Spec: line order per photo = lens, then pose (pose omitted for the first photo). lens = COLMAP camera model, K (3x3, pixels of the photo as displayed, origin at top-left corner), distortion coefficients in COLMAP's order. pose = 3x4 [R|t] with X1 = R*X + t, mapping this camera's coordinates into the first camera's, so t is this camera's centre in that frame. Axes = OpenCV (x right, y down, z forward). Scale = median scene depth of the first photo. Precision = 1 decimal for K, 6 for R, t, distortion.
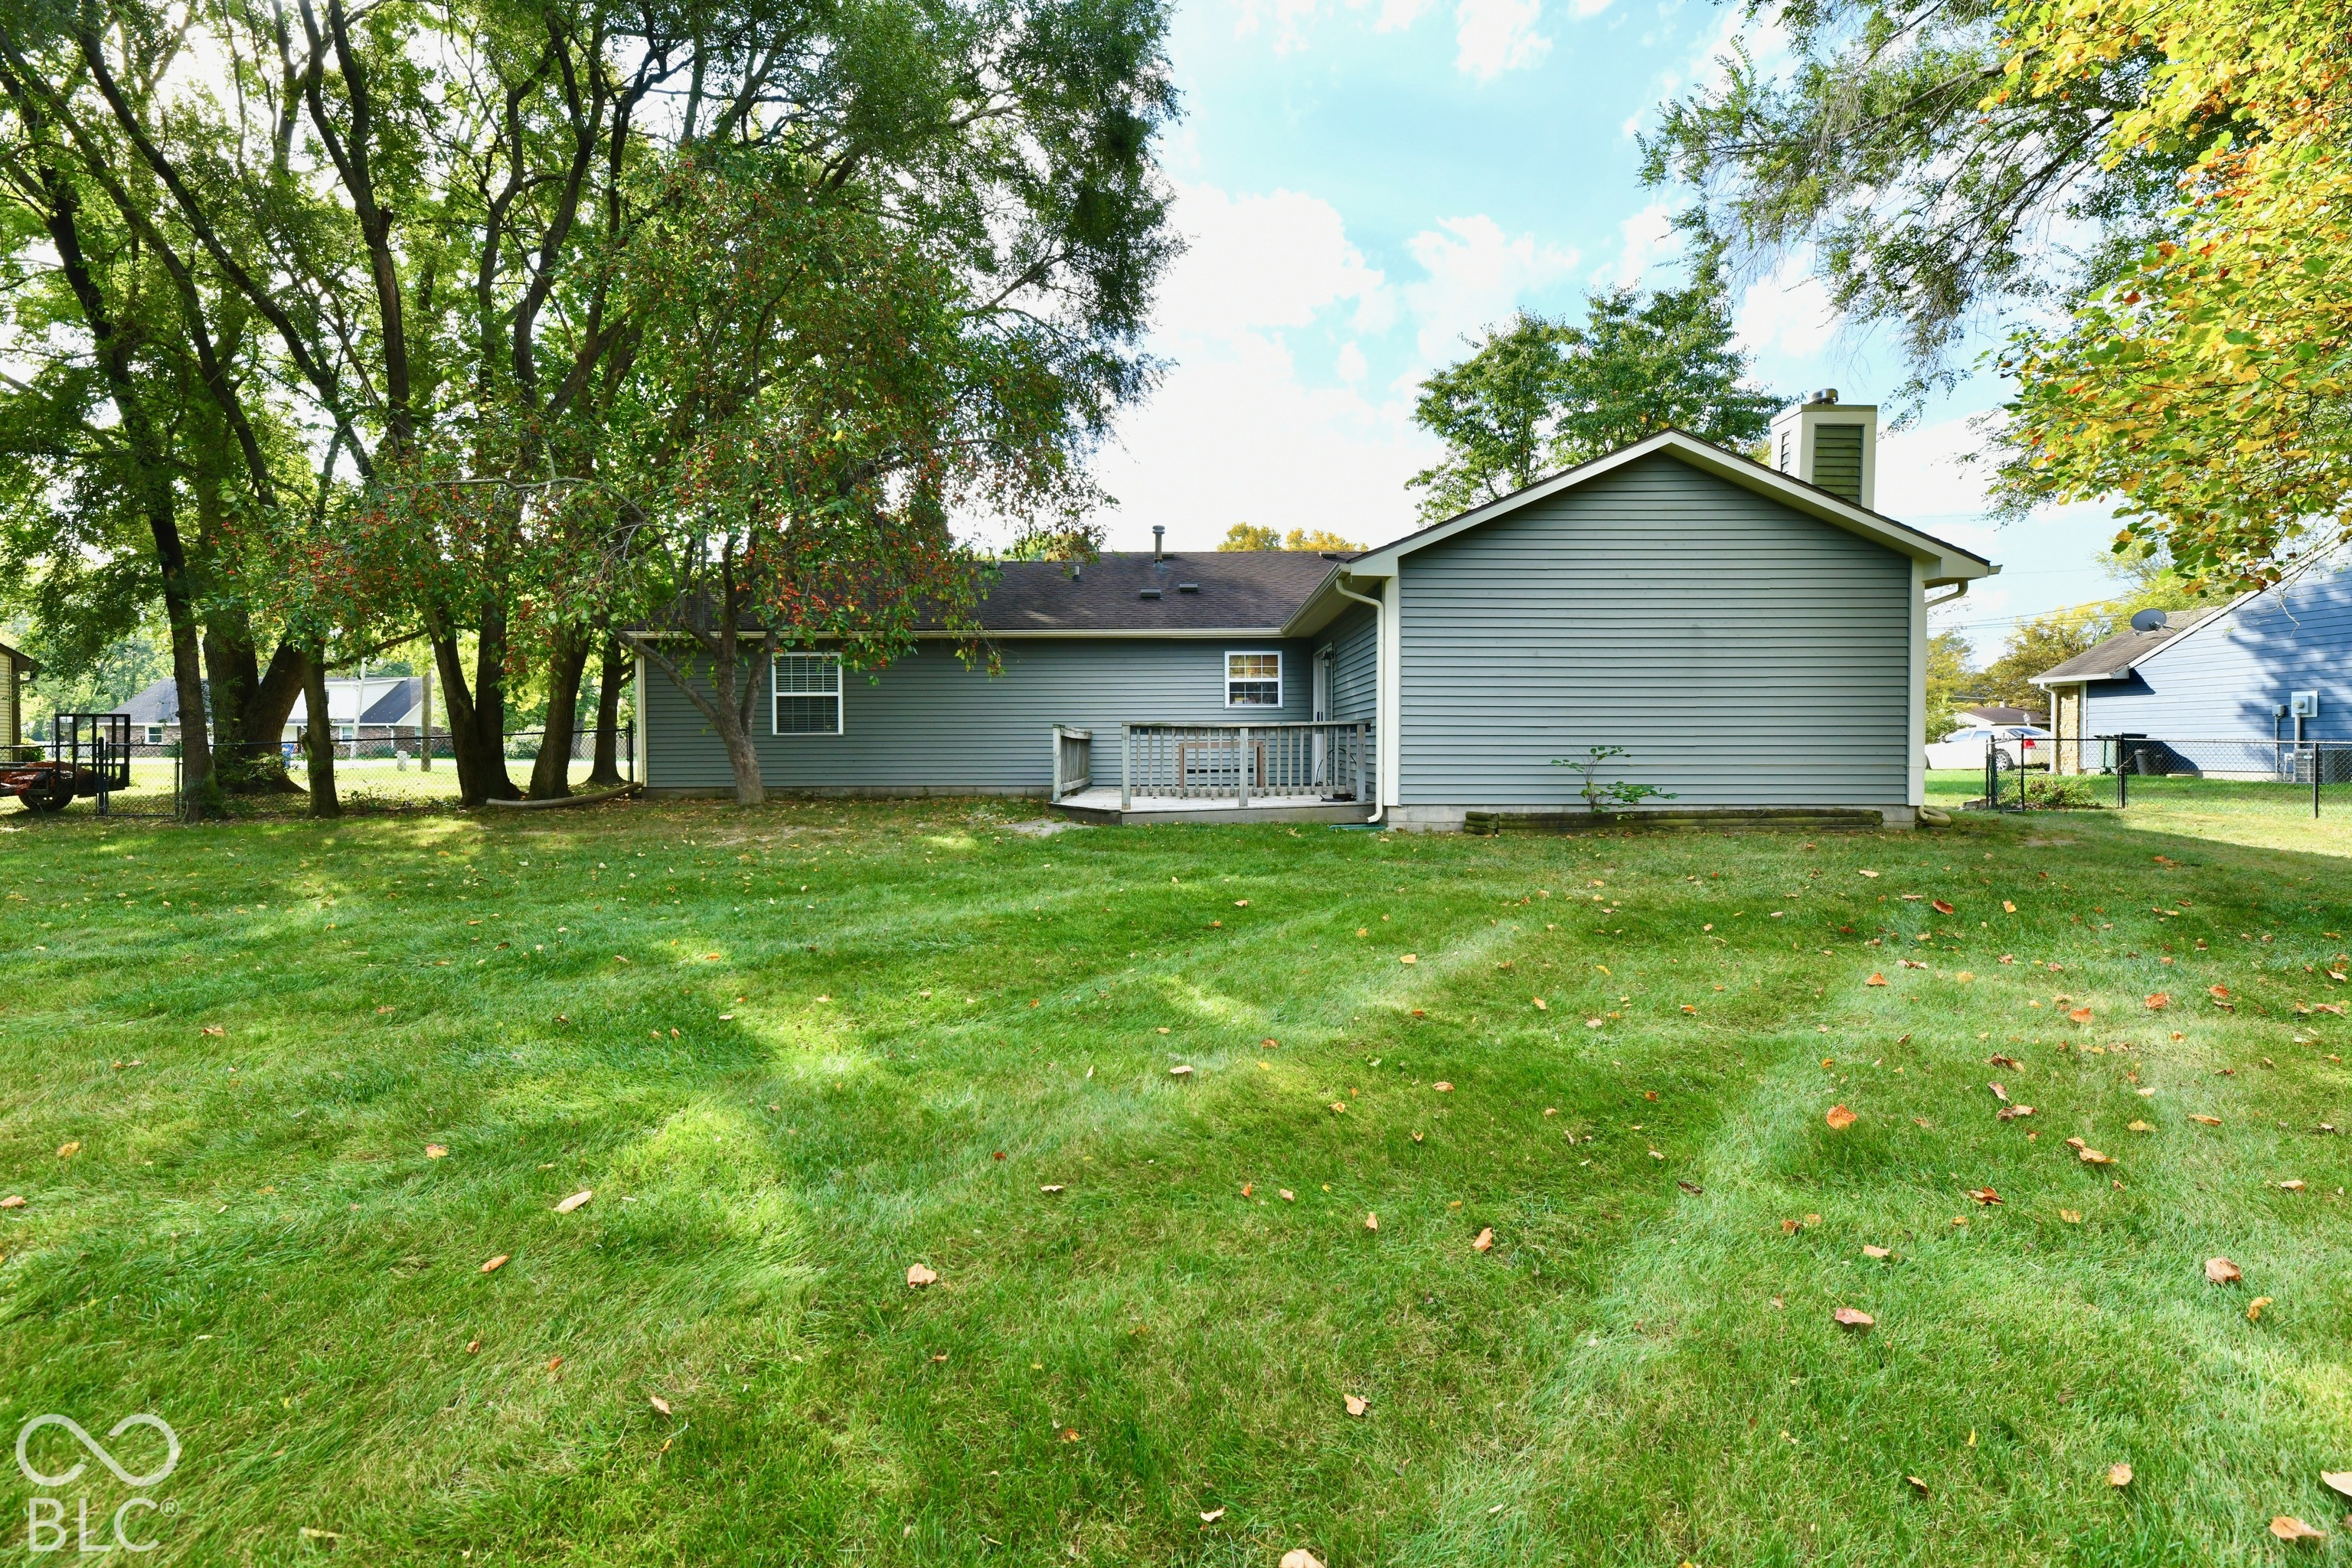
lens RADIAL K [[956.0, 0, 1176.6], [0, 956.0, 743.5], [0, 0, 1]] dist [-0.009513, -0.000514]
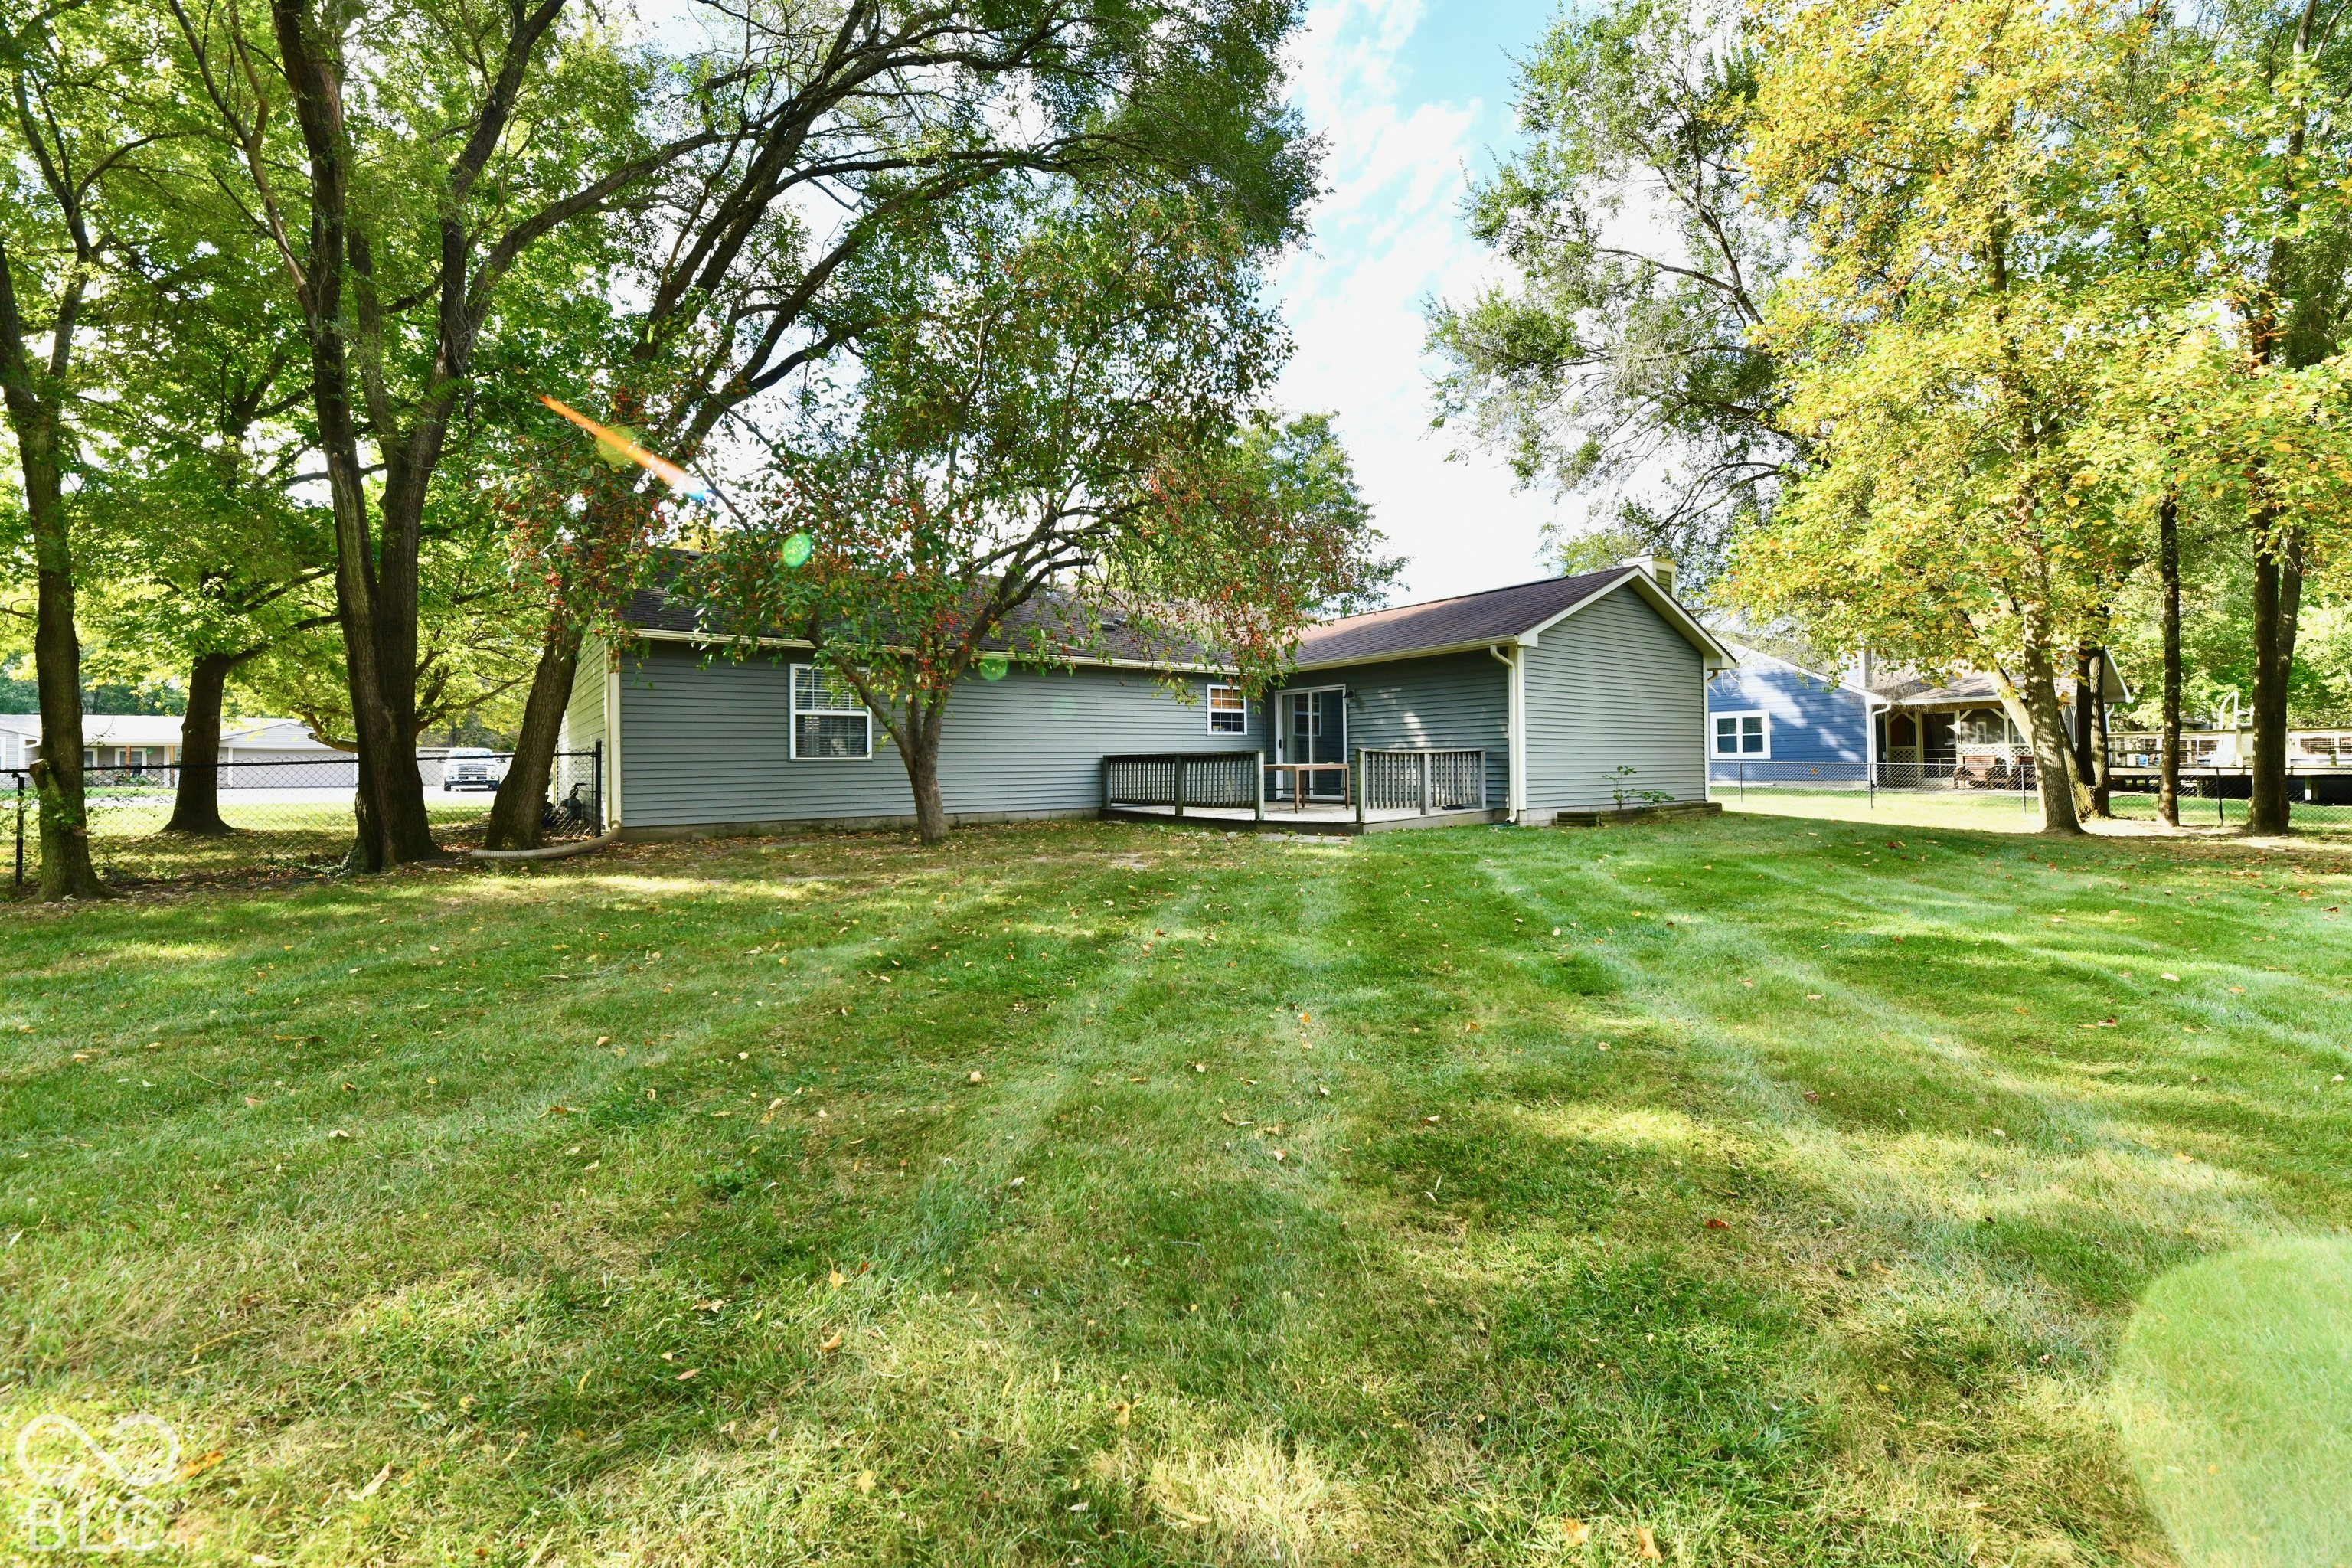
lens RADIAL K [[956.0, 0, 1176.6], [0, 956.0, 743.5], [0, 0, 1]] dist [-0.009513, -0.000514]
pose [[0.808523, 0.006077, 0.588434, -1.149742], [0.005611, 0.999822, -0.018036, -0.011043], [-0.588438, 0.017884, 0.808344, 0.182890]]
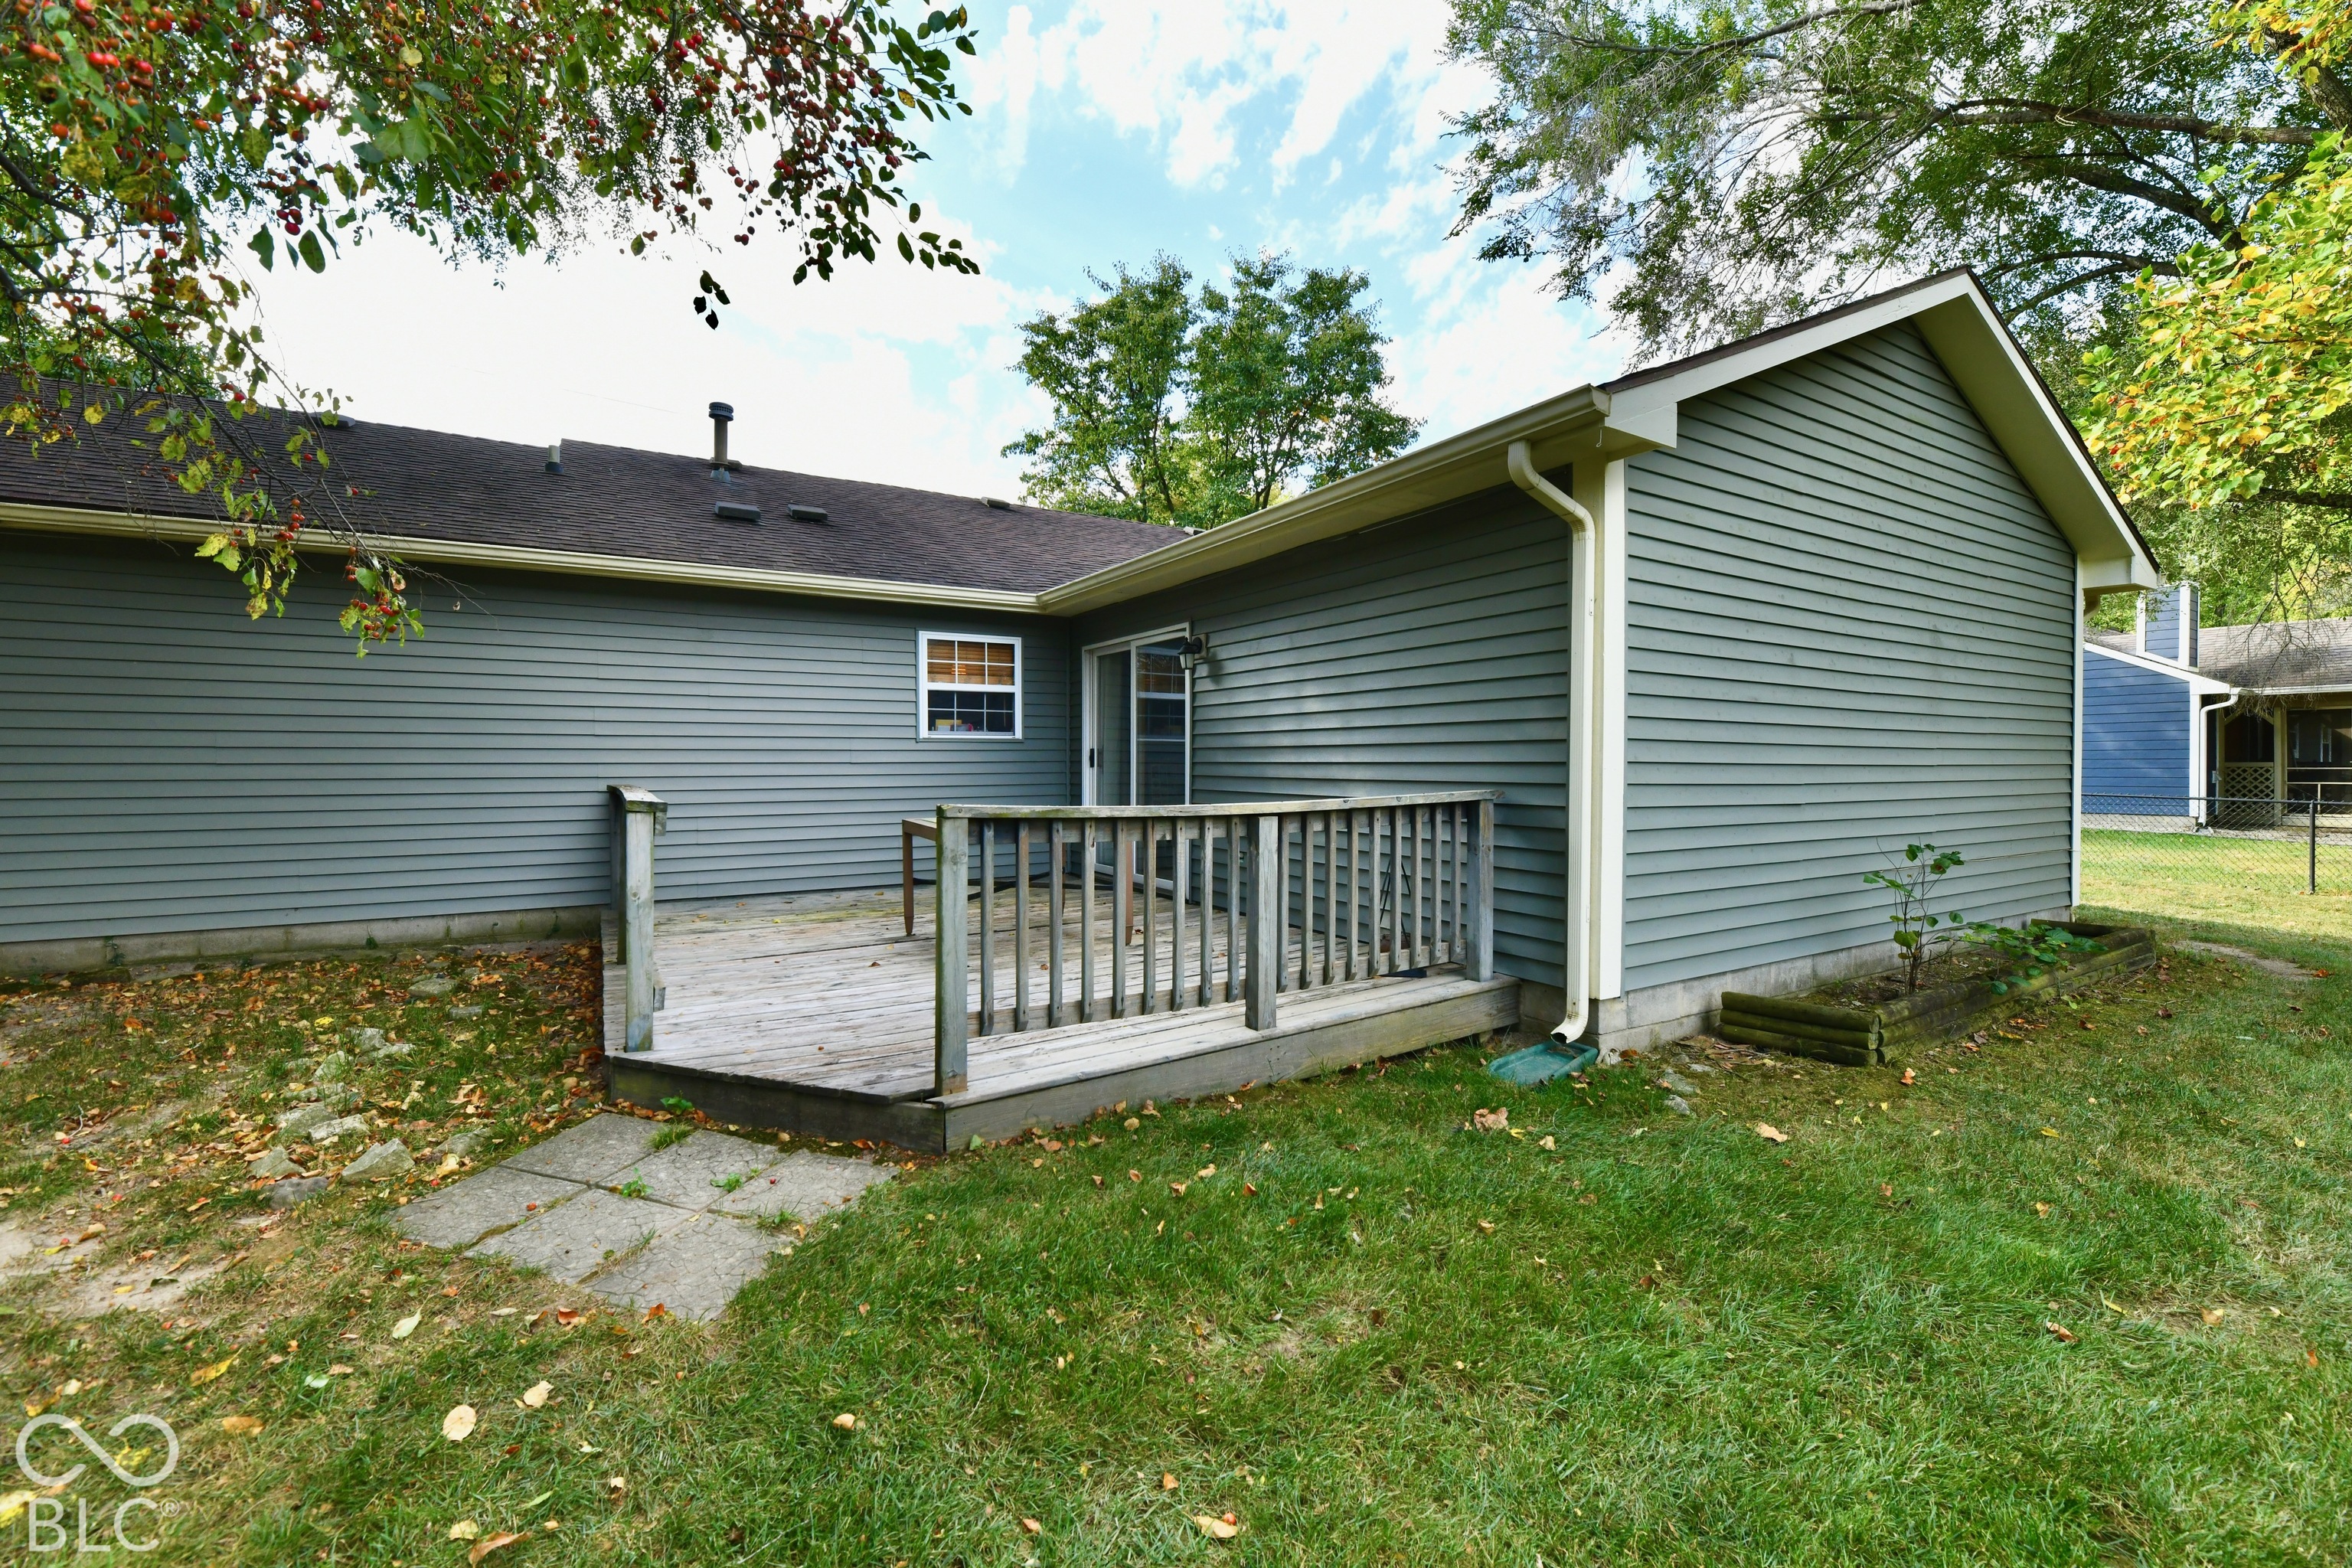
lens RADIAL K [[966.2, 0, 1190.9], [0, 966.2, 762.8], [0, 0, 1]] dist [-0.006364, -0.000467]
pose [[0.849922, 0.000330, 0.526908, -0.181695], [-0.002288, 0.999993, 0.003064, -0.045546], [-0.526903, -0.003810, 0.849917, 0.830478]]
